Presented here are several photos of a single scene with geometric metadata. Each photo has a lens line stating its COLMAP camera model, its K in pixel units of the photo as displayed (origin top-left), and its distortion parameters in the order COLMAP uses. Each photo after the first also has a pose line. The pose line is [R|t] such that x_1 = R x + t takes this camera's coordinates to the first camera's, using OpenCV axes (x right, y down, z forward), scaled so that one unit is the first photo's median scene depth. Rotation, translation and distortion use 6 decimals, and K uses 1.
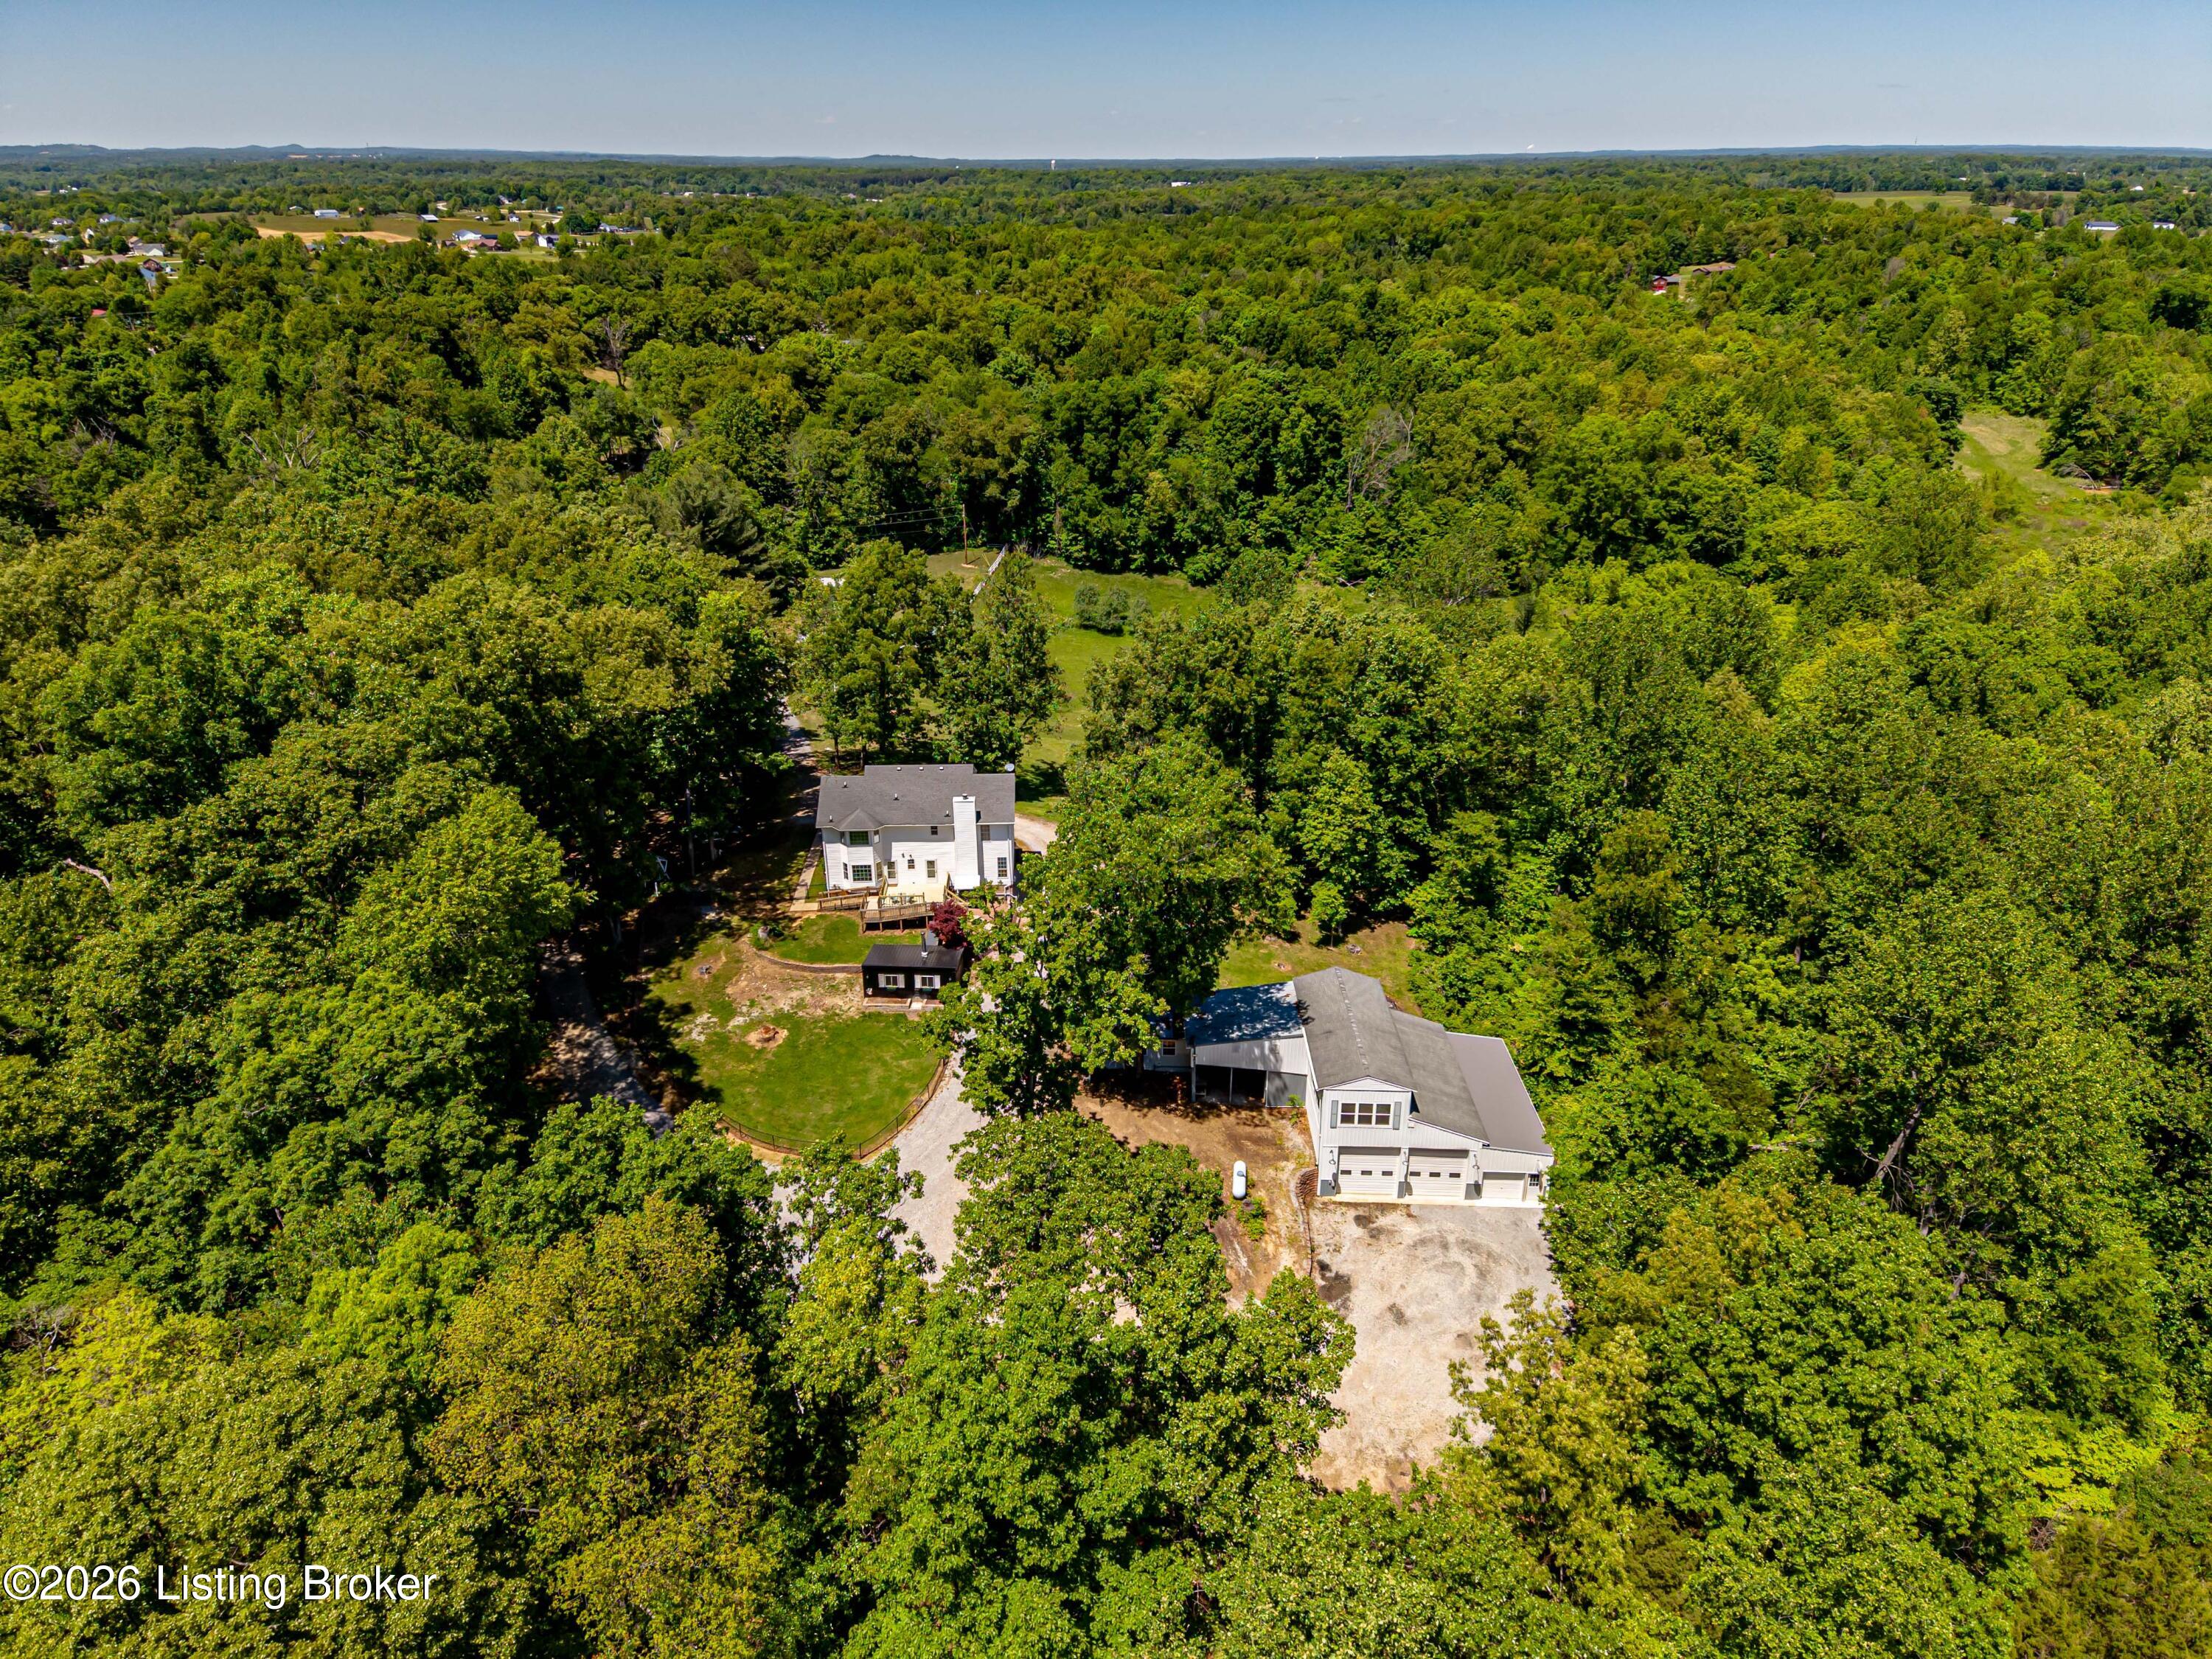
lens RADIAL K [[1431.5, 0, 1106.0], [0, 1431.5, 829.5], [0, 0, 1]] dist [0.168691, -0.001280]
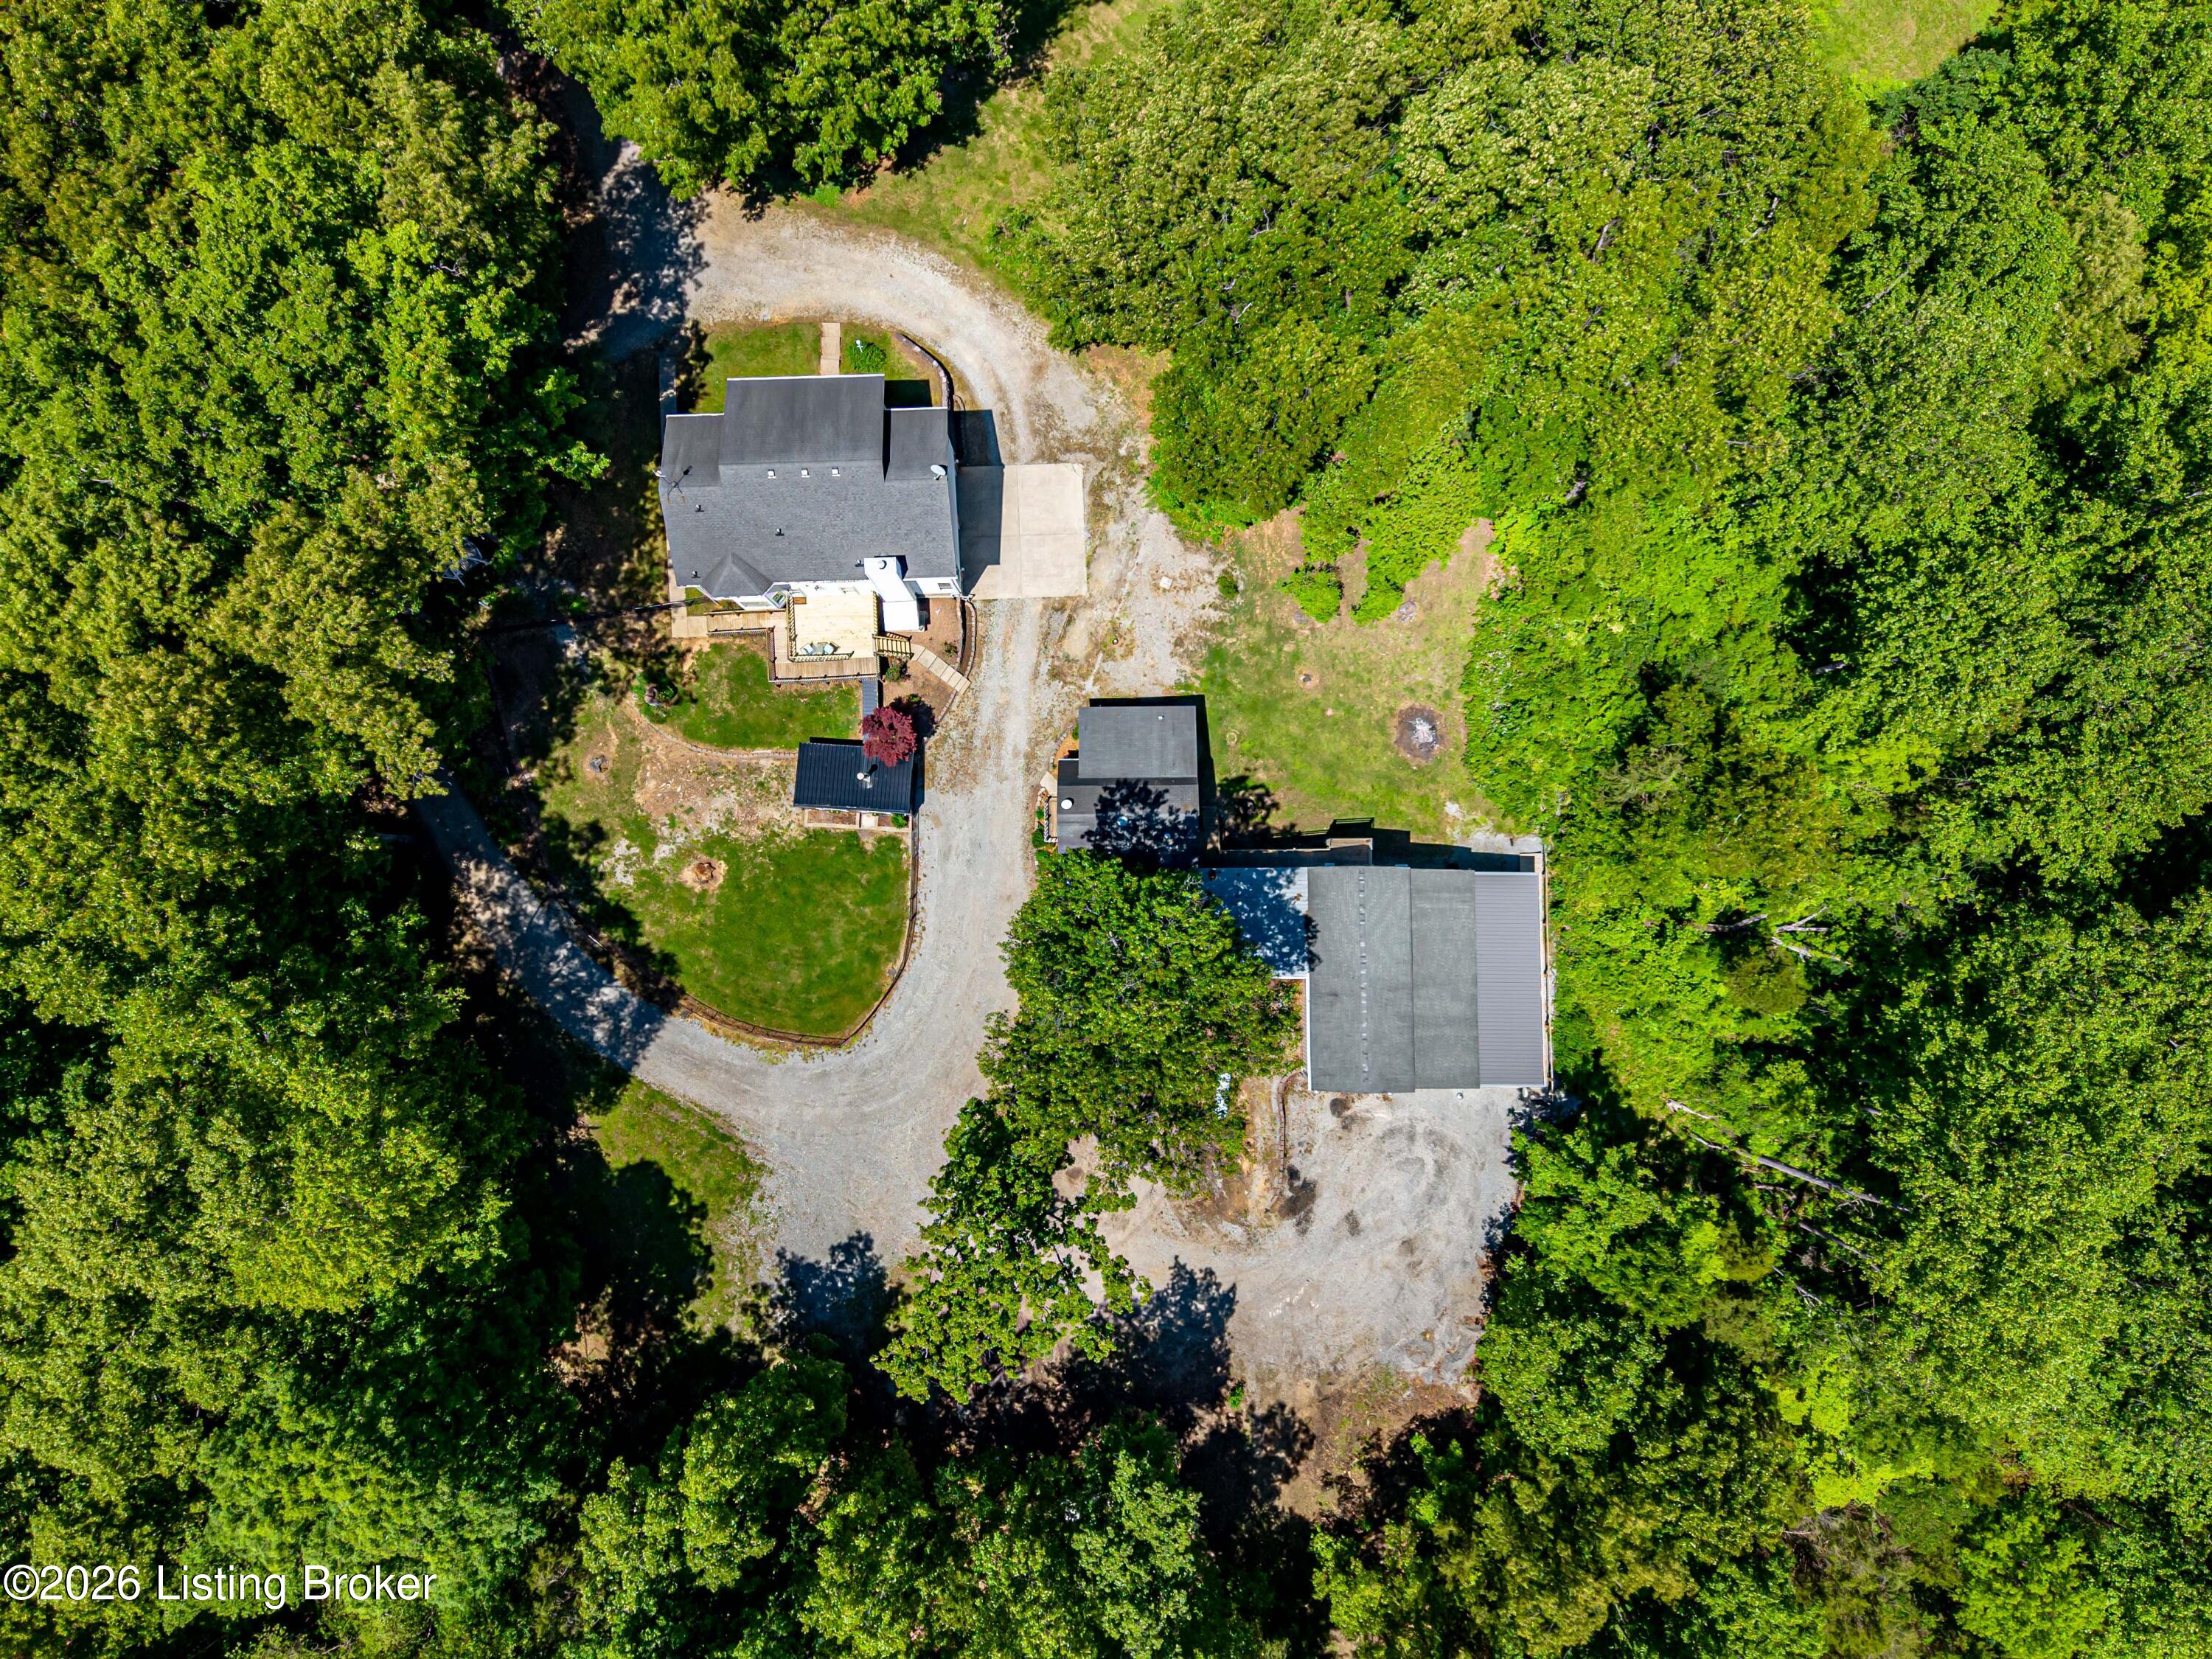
lens RADIAL K [[1431.5, 0, 1106.0], [0, 1431.5, 829.5], [0, 0, 1]] dist [0.168691, -0.001280]
pose [[0.999930, -0.007403, -0.009271, 0.019182], [0.011621, 0.453865, 0.890995, -0.661759], [-0.002388, -0.891040, 0.453919, 0.633740]]
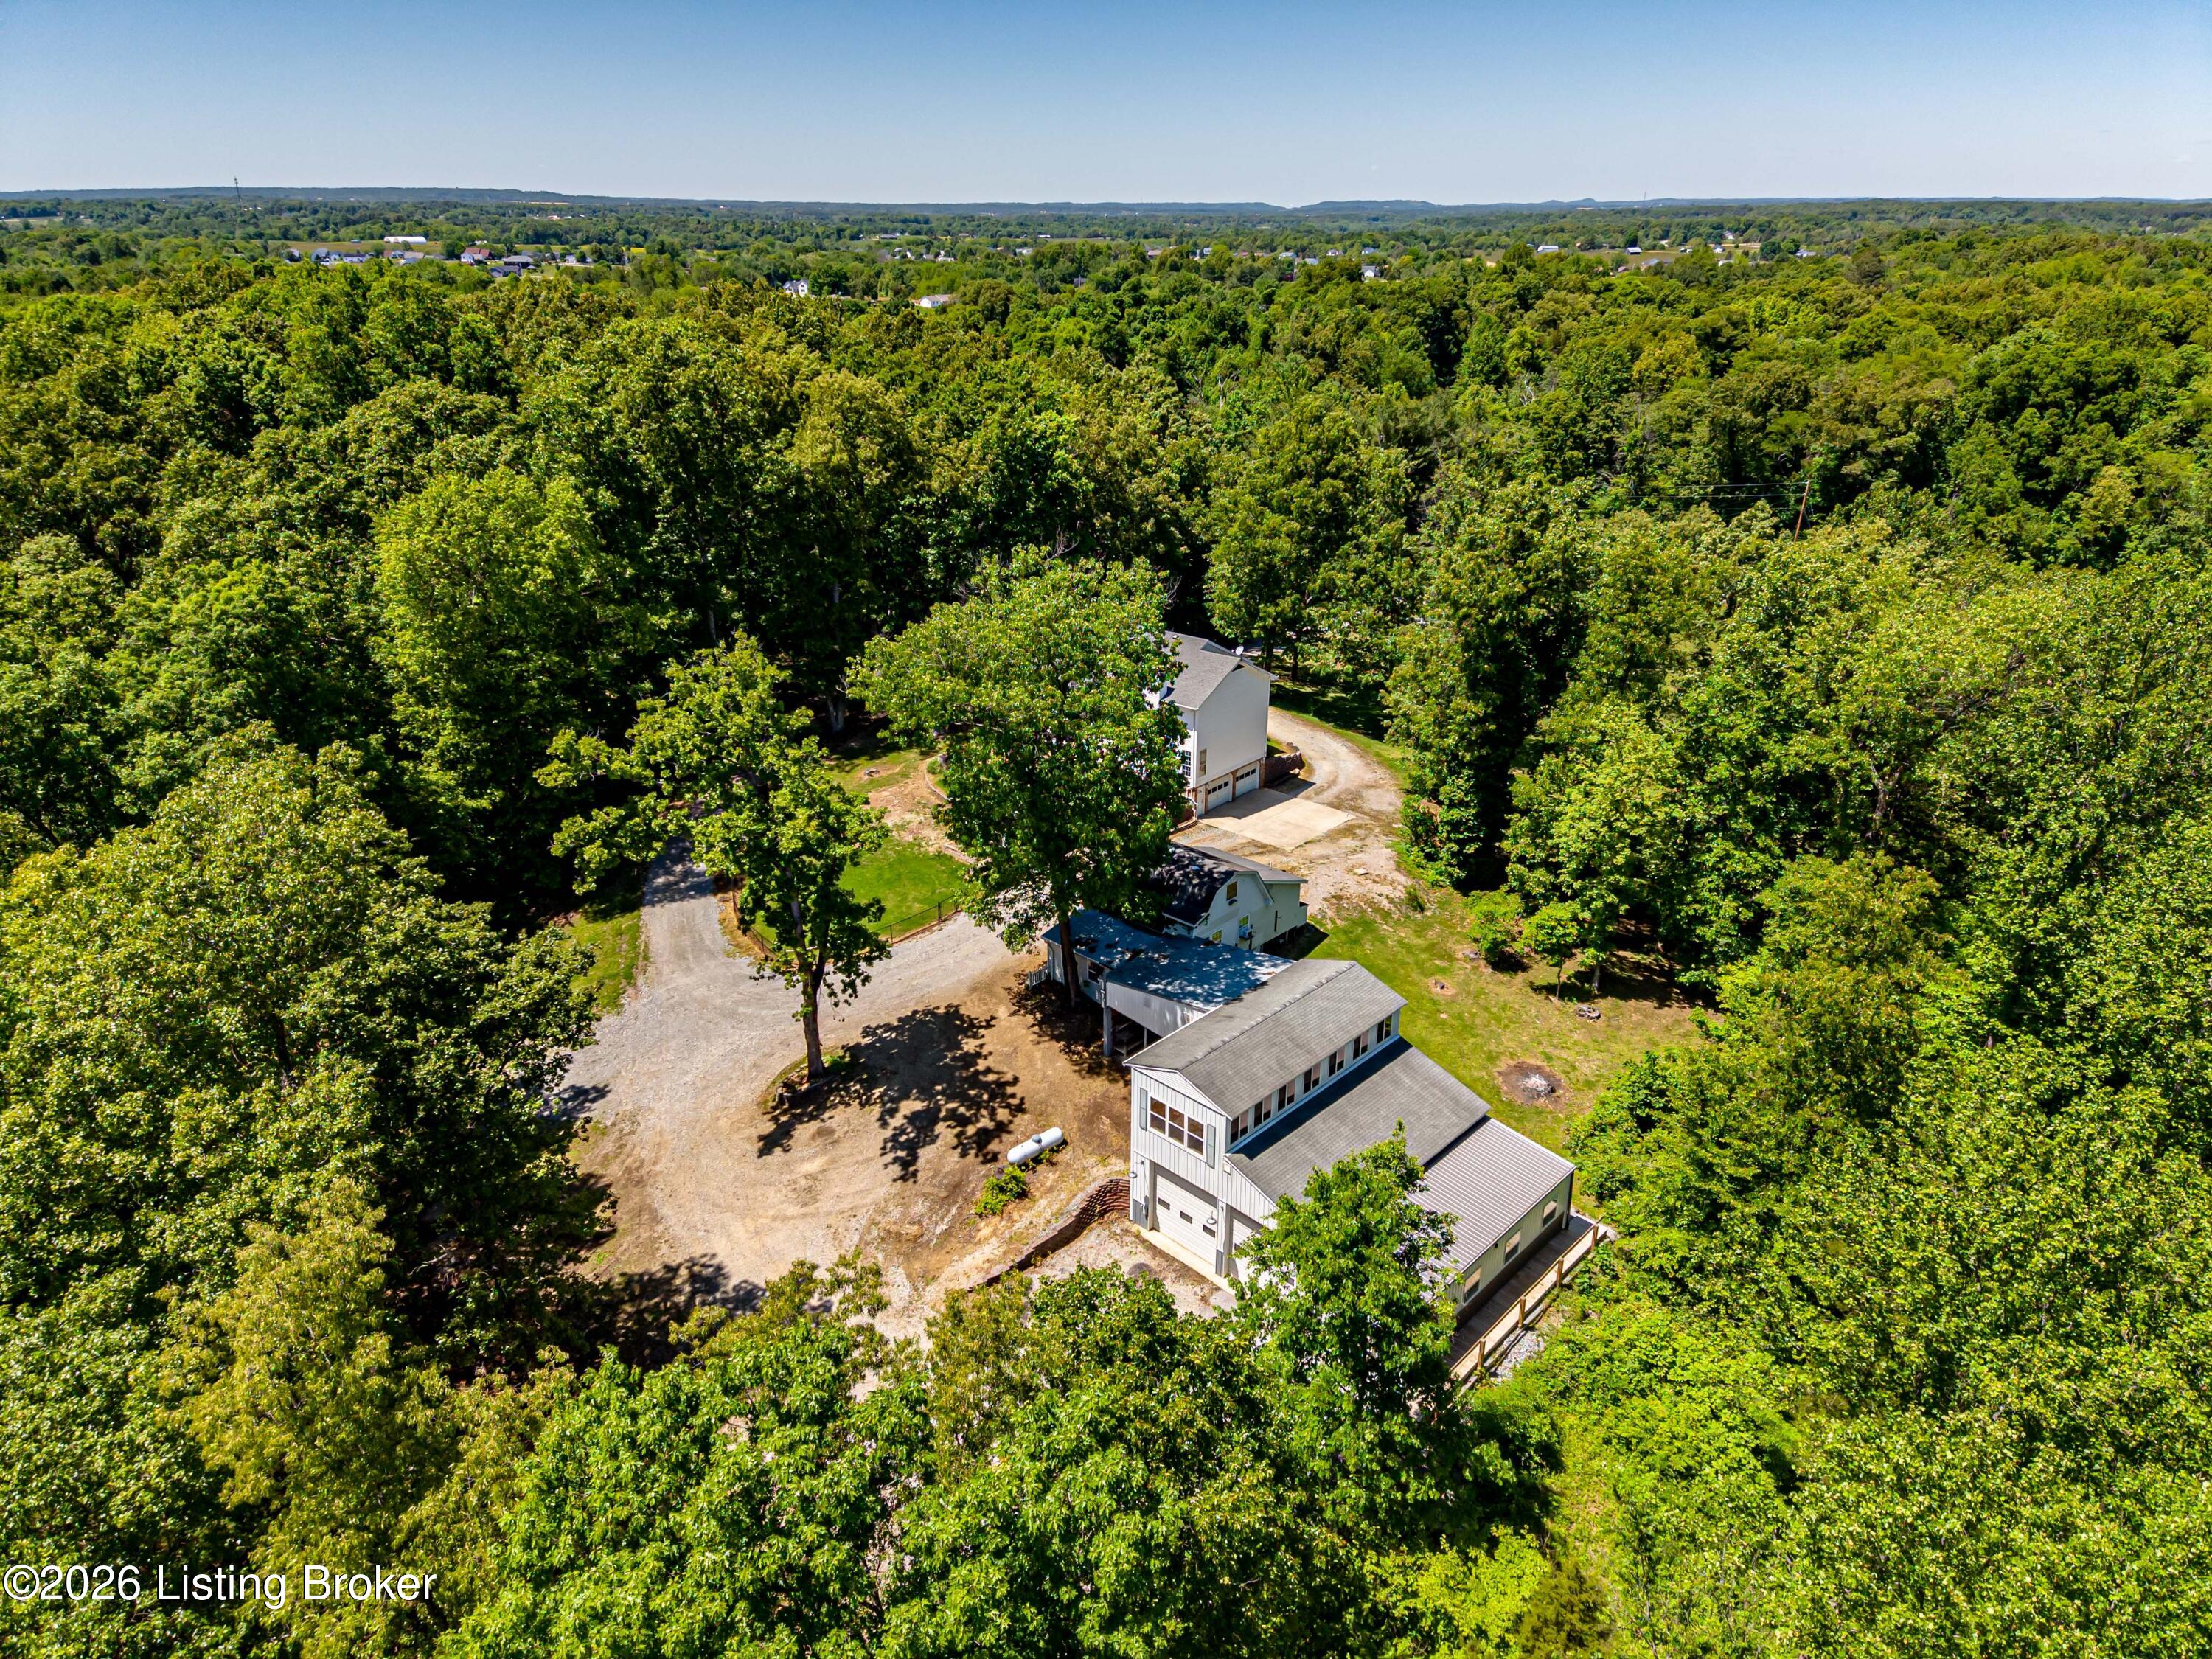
lens RADIAL K [[1456.4, 0, 987.1], [0, 1456.4, 827.9], [0, 0, 1]] dist [0.000586, -0.001145]
pose [[0.689657, 0.271838, -0.671176, 0.480995], [-0.281330, 0.954638, 0.097569, 0.016858], [0.667253, 0.121532, 0.734849, 0.366600]]
